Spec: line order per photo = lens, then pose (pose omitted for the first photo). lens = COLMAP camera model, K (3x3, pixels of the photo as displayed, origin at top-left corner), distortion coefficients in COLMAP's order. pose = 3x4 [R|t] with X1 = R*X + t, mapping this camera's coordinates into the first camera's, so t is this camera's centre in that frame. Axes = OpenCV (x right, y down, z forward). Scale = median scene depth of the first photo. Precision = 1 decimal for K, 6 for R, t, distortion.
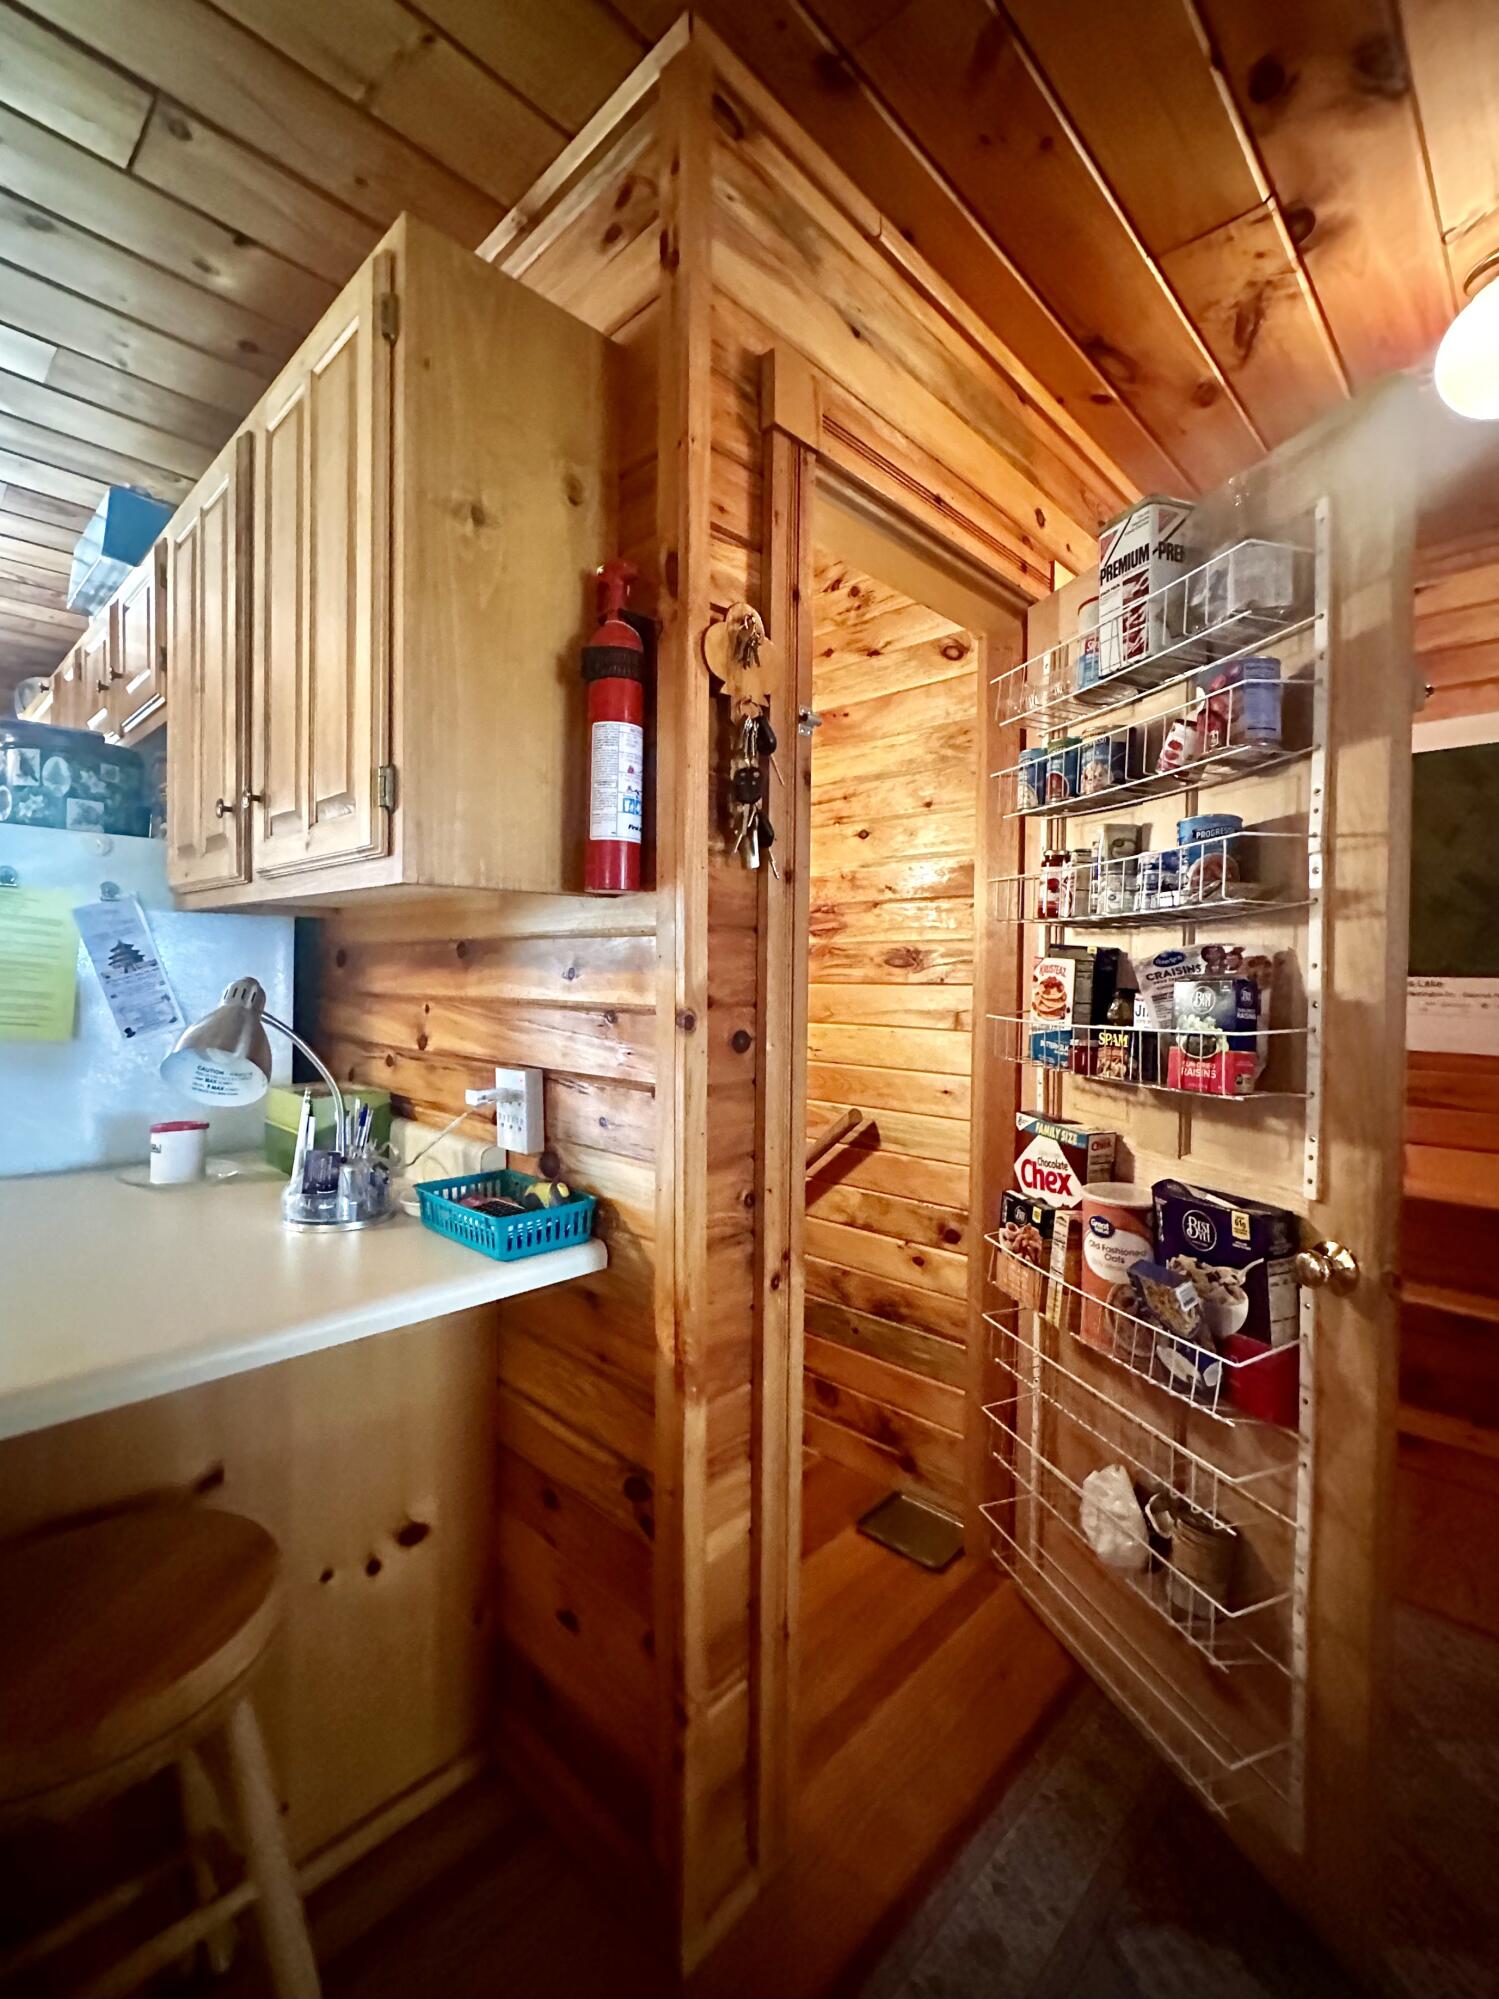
lens RADIAL K [[876.0, 0, 743.2], [0, 876.0, 983.6], [0, 0, 1]] dist [-0.004817, 0.000369]
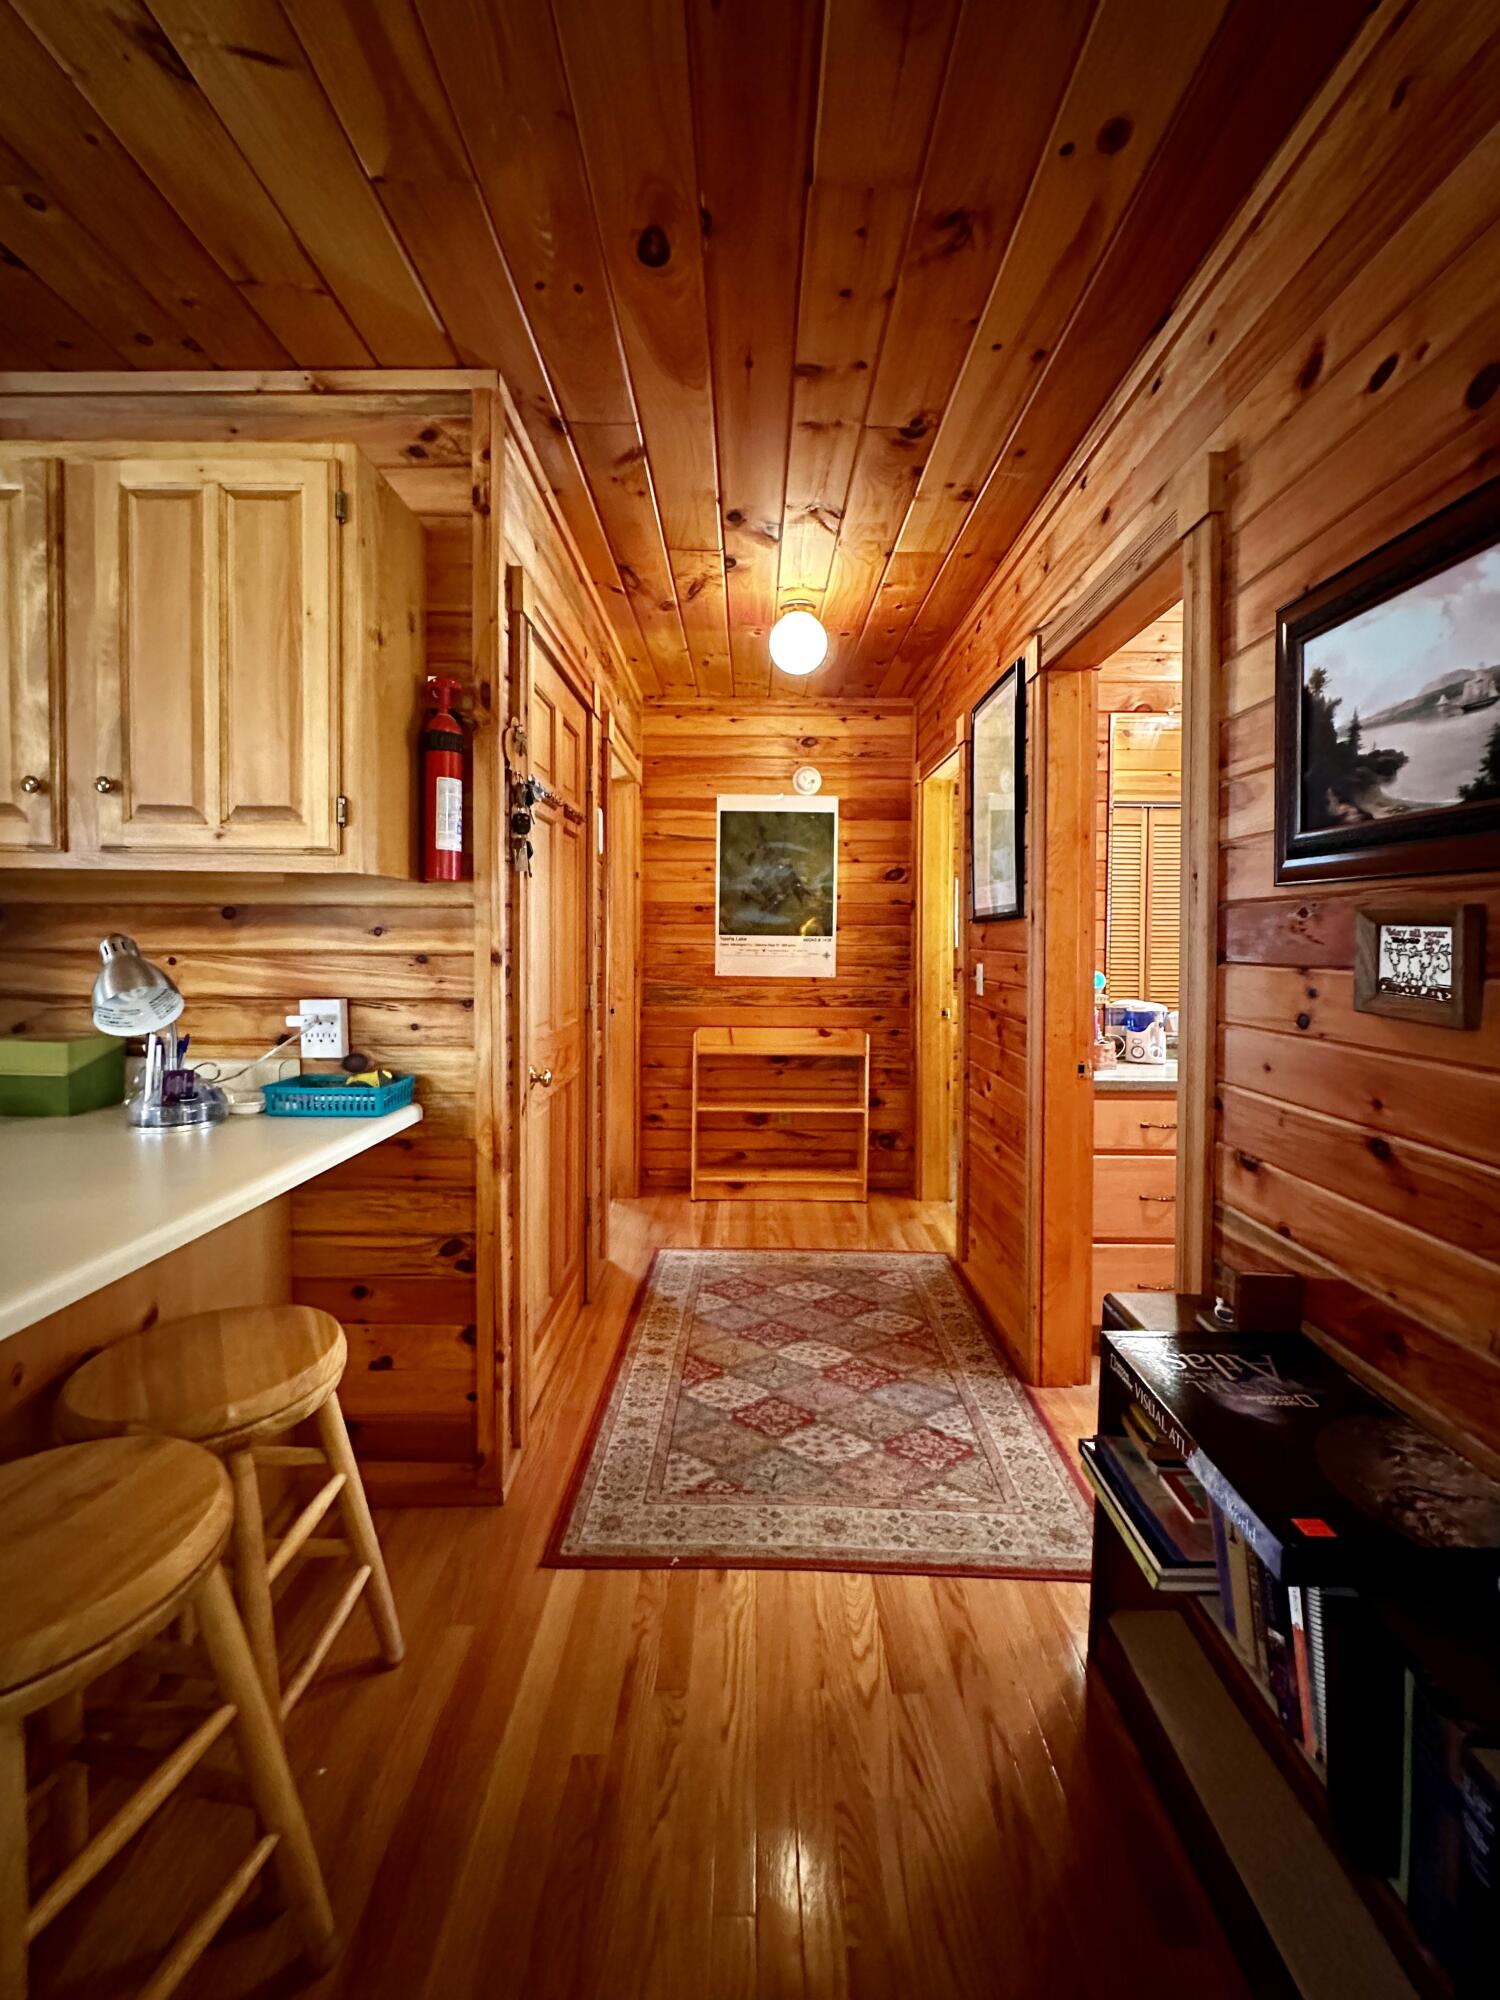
lens RADIAL K [[820.8, 0, 733.0], [0, 820.8, 954.7], [0, 0, 1]] dist [-0.001544, 0.000629]
pose [[0.728260, -0.015937, 0.685116, -0.740547], [0.006409, 0.999844, 0.016445, 0.009779], [-0.685271, -0.007585, 0.728248, -0.439073]]
